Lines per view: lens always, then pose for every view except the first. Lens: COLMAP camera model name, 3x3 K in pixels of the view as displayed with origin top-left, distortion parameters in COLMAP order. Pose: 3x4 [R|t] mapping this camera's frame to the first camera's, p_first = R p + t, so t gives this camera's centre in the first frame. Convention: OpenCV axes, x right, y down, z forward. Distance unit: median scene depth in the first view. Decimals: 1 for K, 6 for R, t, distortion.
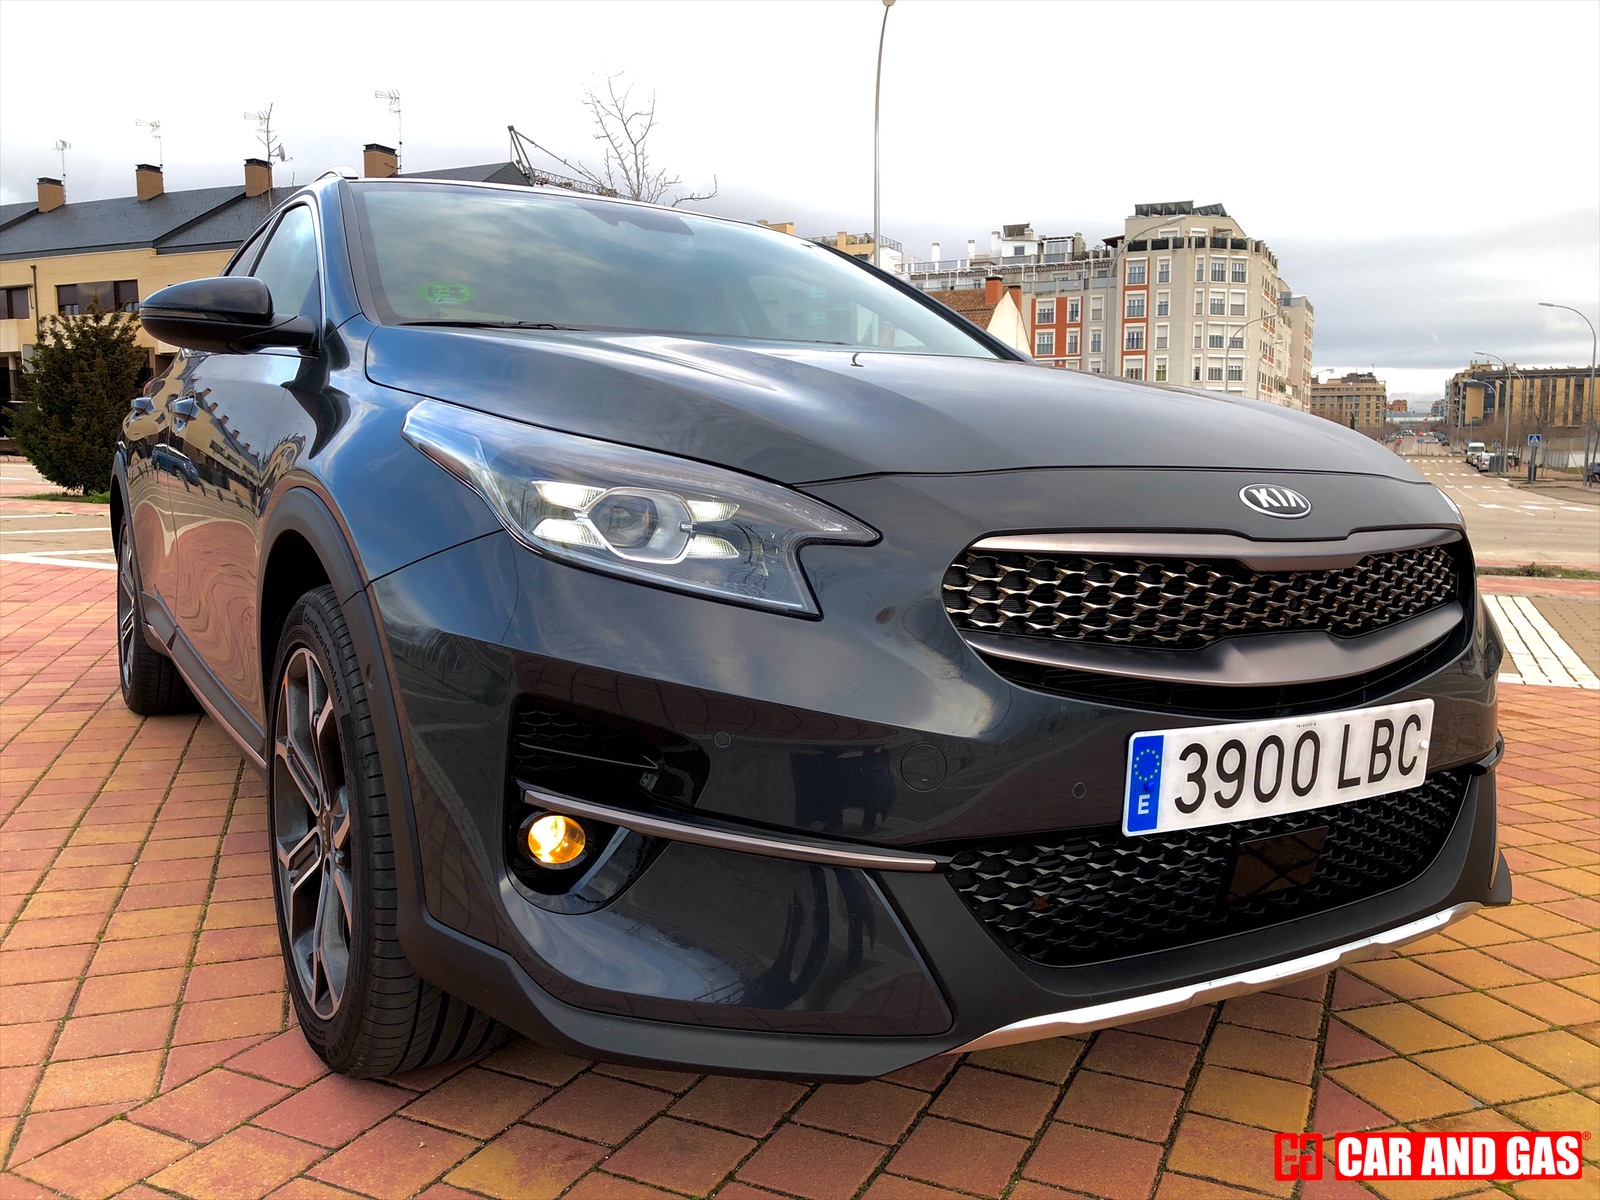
lens RADIAL K [[1297.2, 0, 808.9], [0, 1297.2, 595.7], [0, 0, 1]] dist [0.137250, -0.185567]
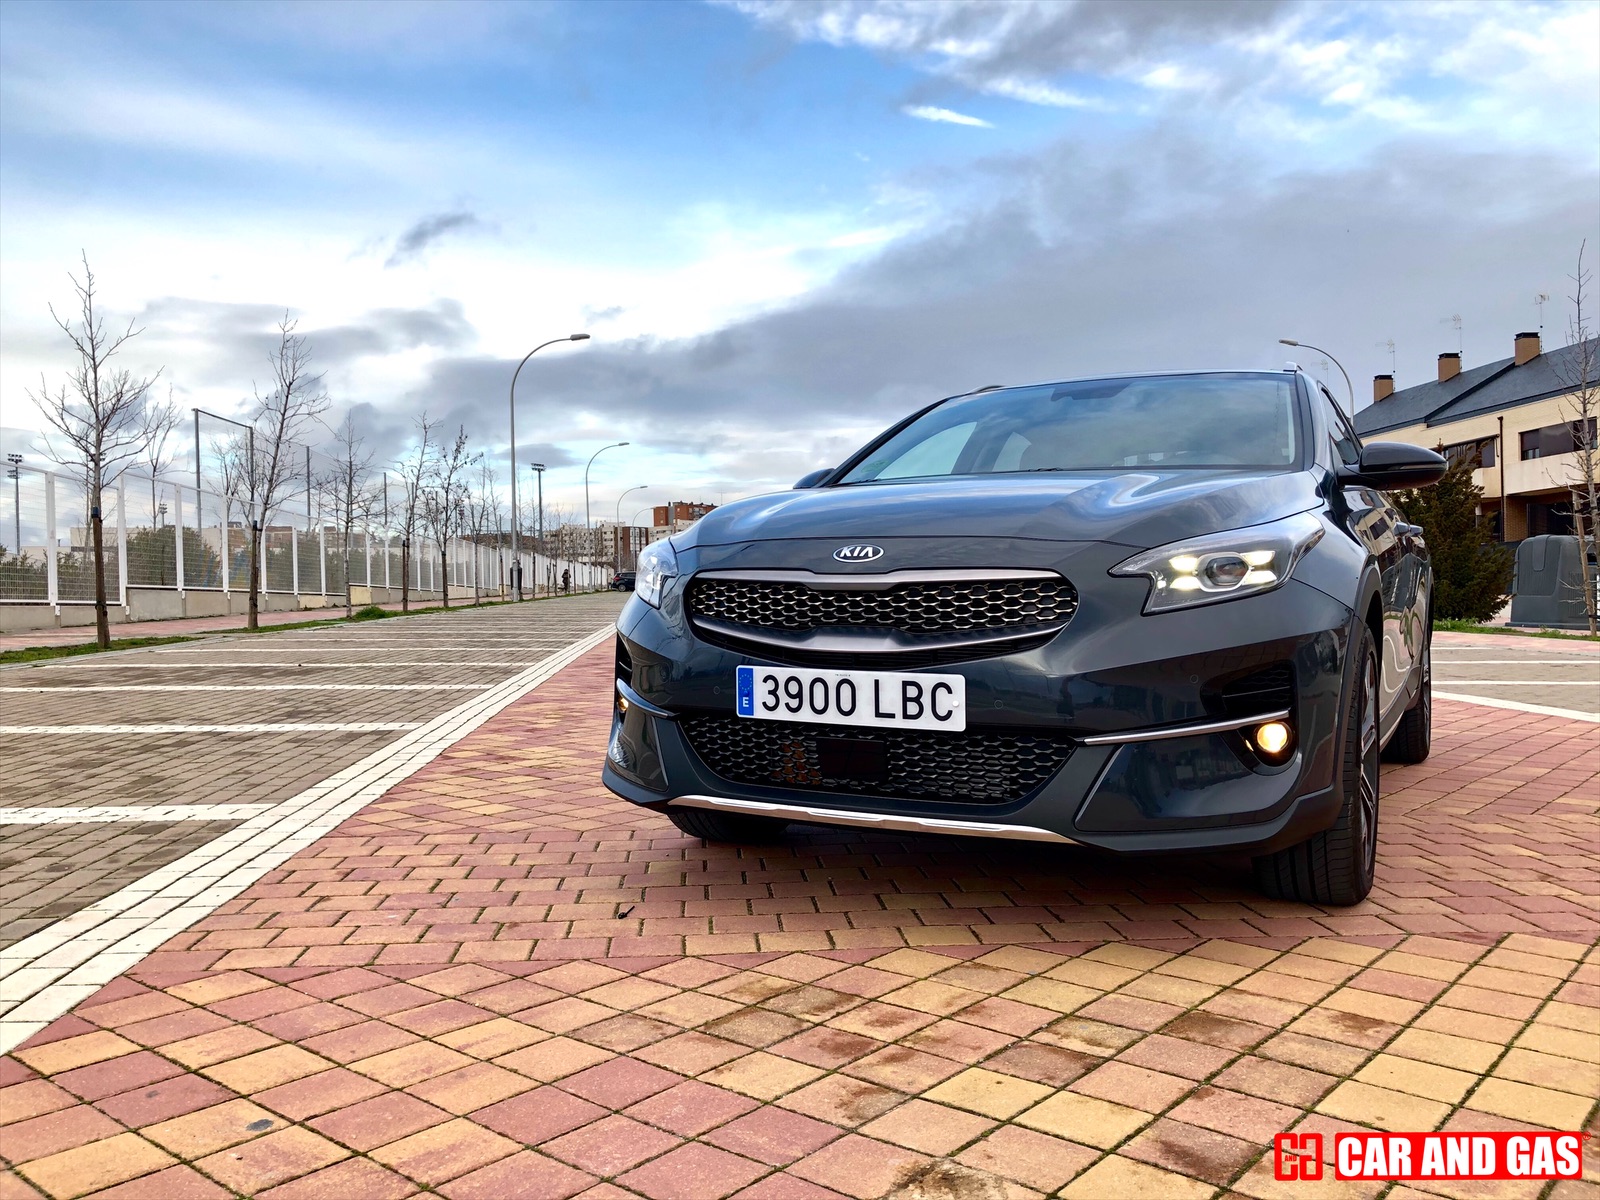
lens RADIAL K [[1297.2, 0, 808.9], [0, 1297.2, 595.7], [0, 0, 1]] dist [0.137250, -0.185567]
pose [[0.490514, -0.012729, -0.871340, 1.941693], [-0.079315, 0.995091, -0.059186, 0.100125], [0.867816, 0.098142, 0.487096, 0.080545]]
